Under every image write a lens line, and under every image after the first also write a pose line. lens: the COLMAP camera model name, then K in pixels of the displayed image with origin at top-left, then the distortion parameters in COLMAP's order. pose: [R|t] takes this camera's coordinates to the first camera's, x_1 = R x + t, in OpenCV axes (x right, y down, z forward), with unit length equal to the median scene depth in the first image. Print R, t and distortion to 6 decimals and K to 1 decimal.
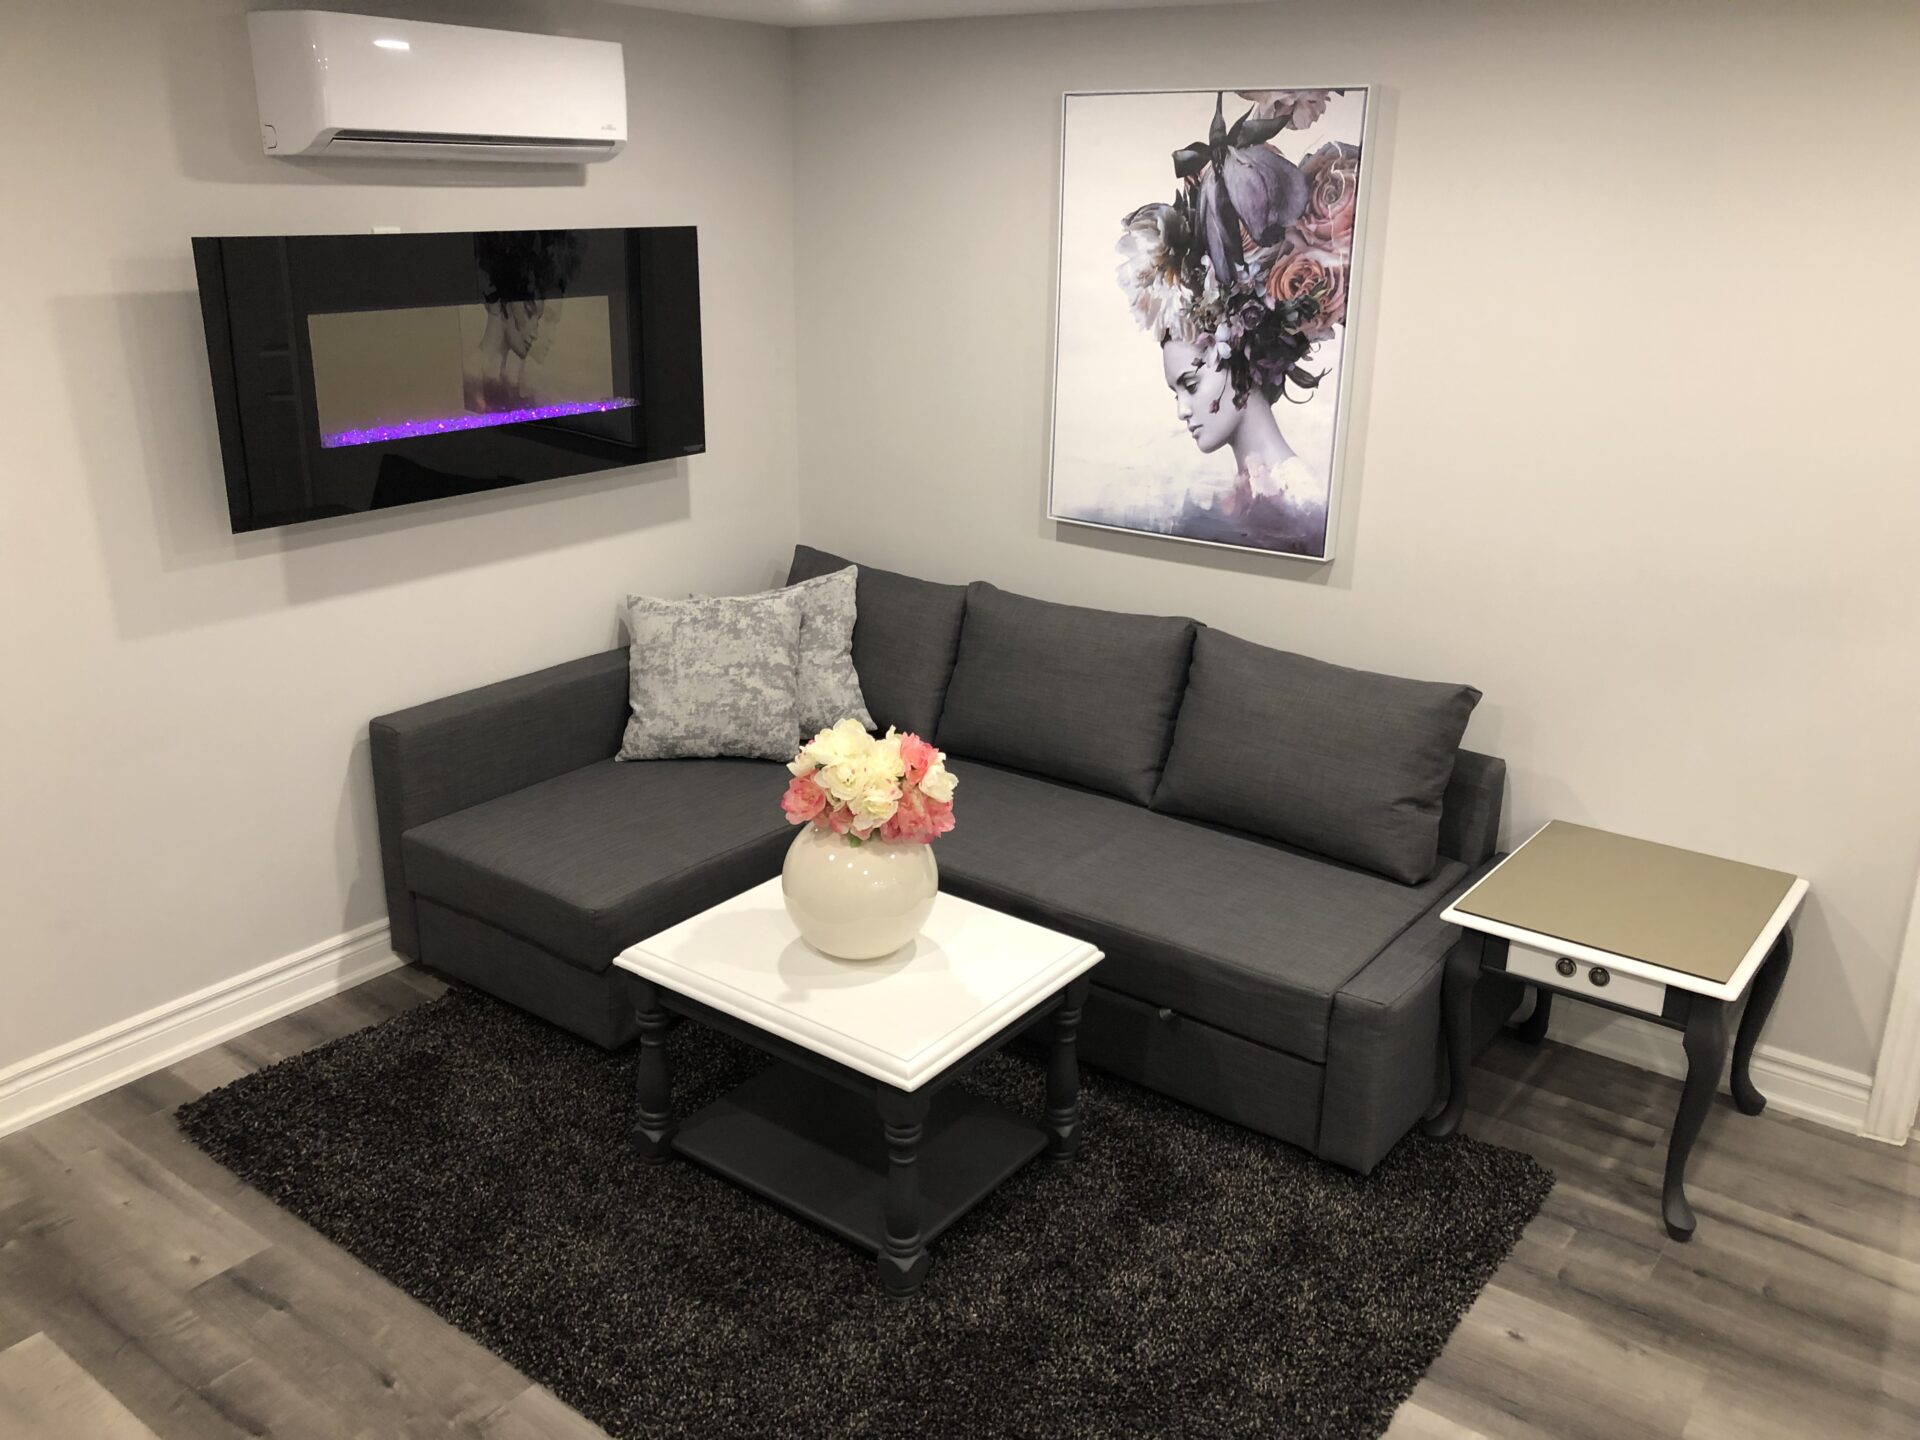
lens RADIAL K [[1571.5, 0, 943.3], [0, 1571.5, 724.4], [0, 0, 1]] dist [0.054373, -0.228466]
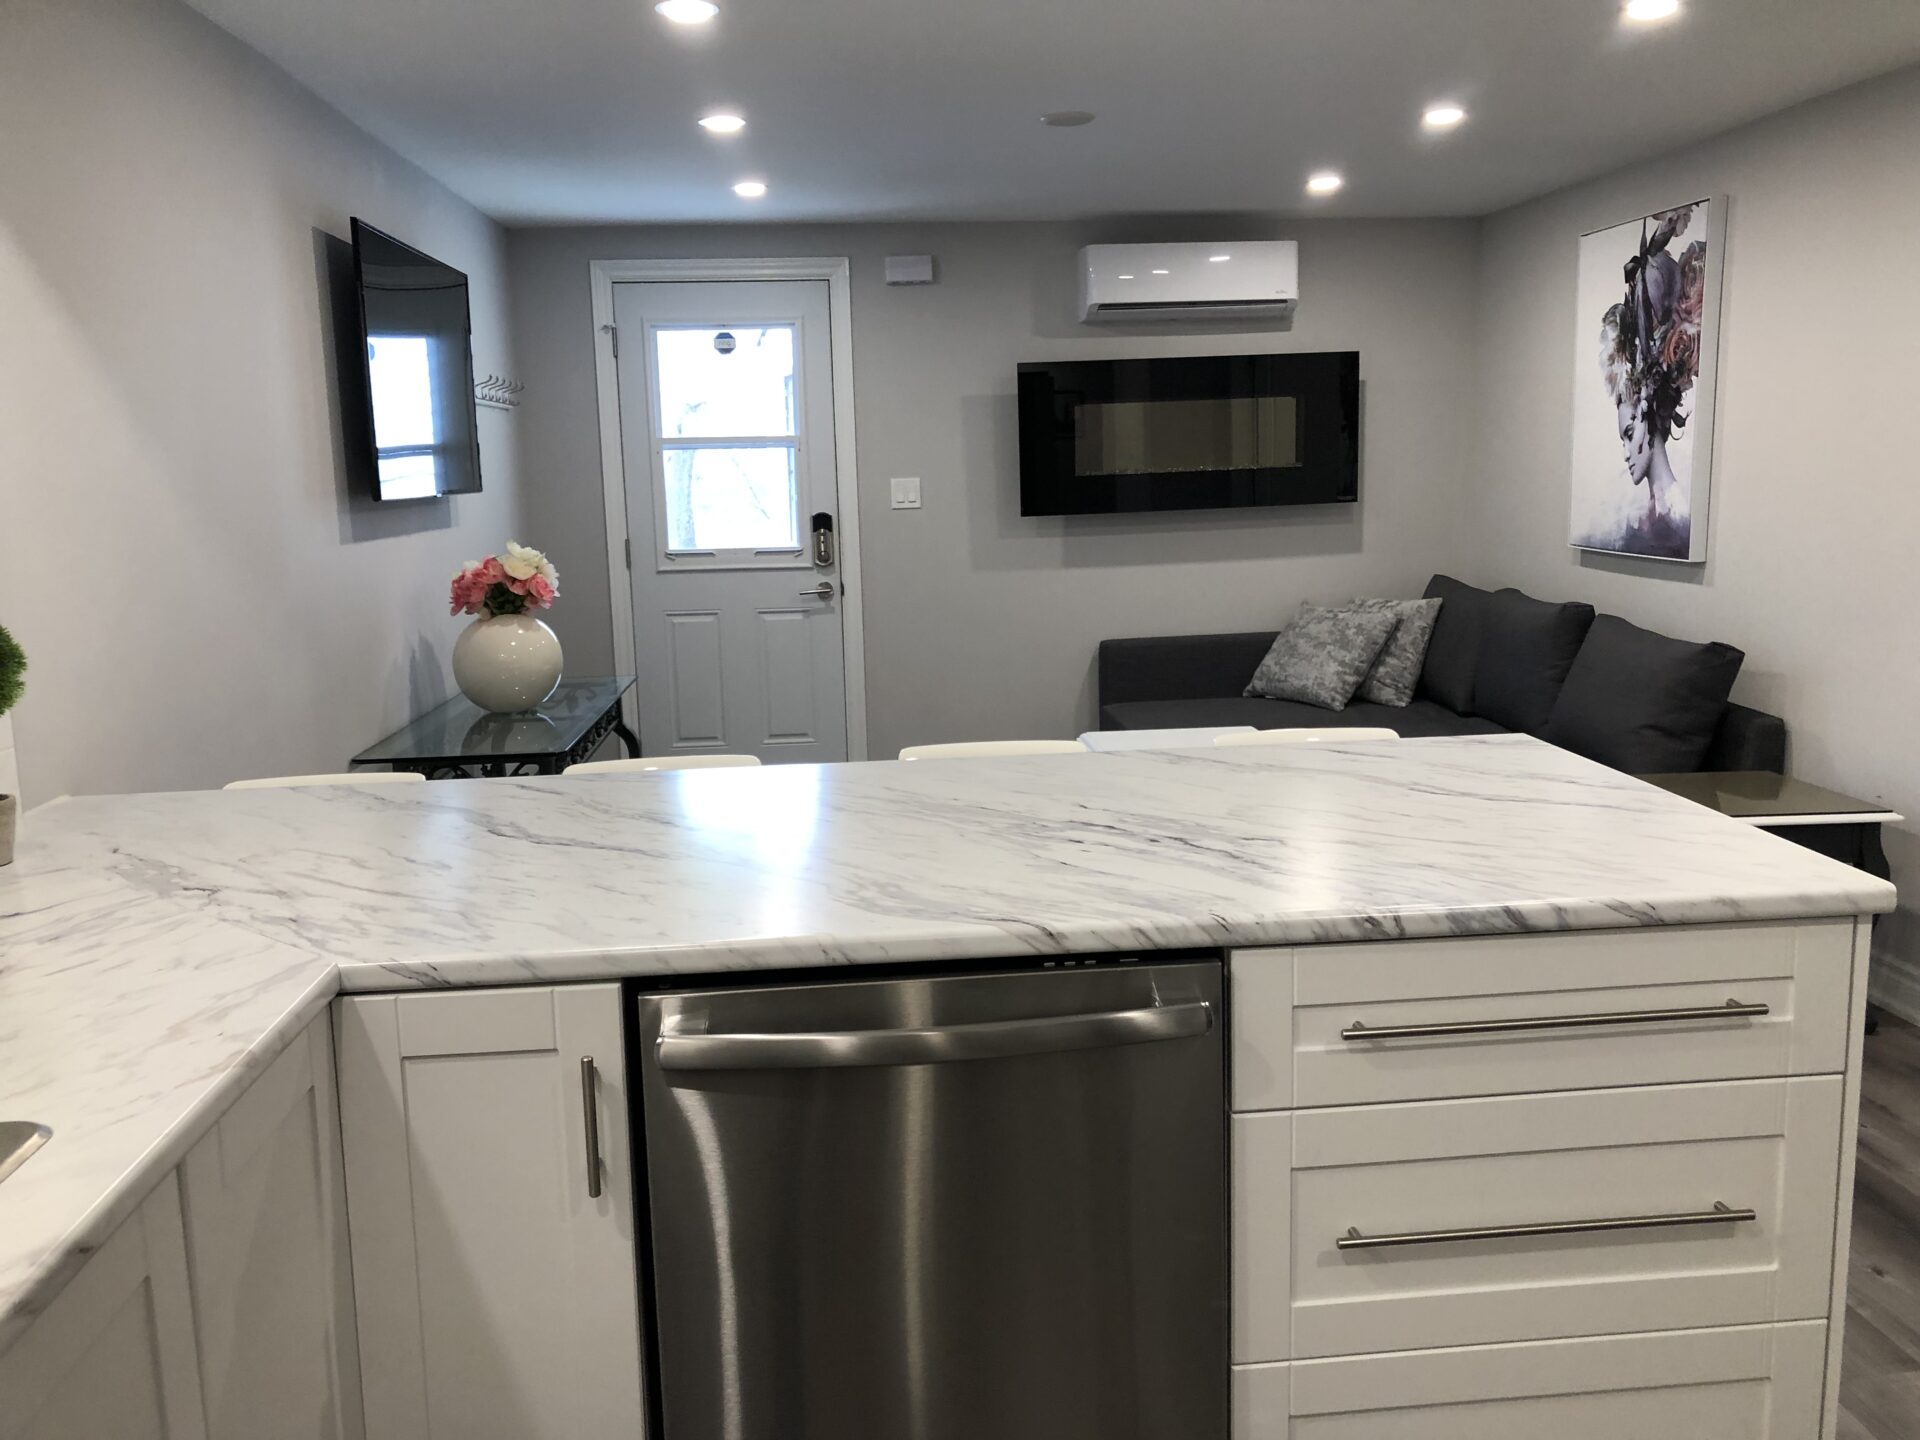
lens RADIAL K [[1564.7, 0, 960.0], [0, 1564.7, 720.0], [0, 0, 1]] dist [-0.004220, 0.004290]
pose [[0.671273, 0.090846, -0.735622, 0.781719], [-0.199428, 0.977999, -0.061205, 0.213510], [0.713878, 0.187789, 0.674621, -0.238503]]
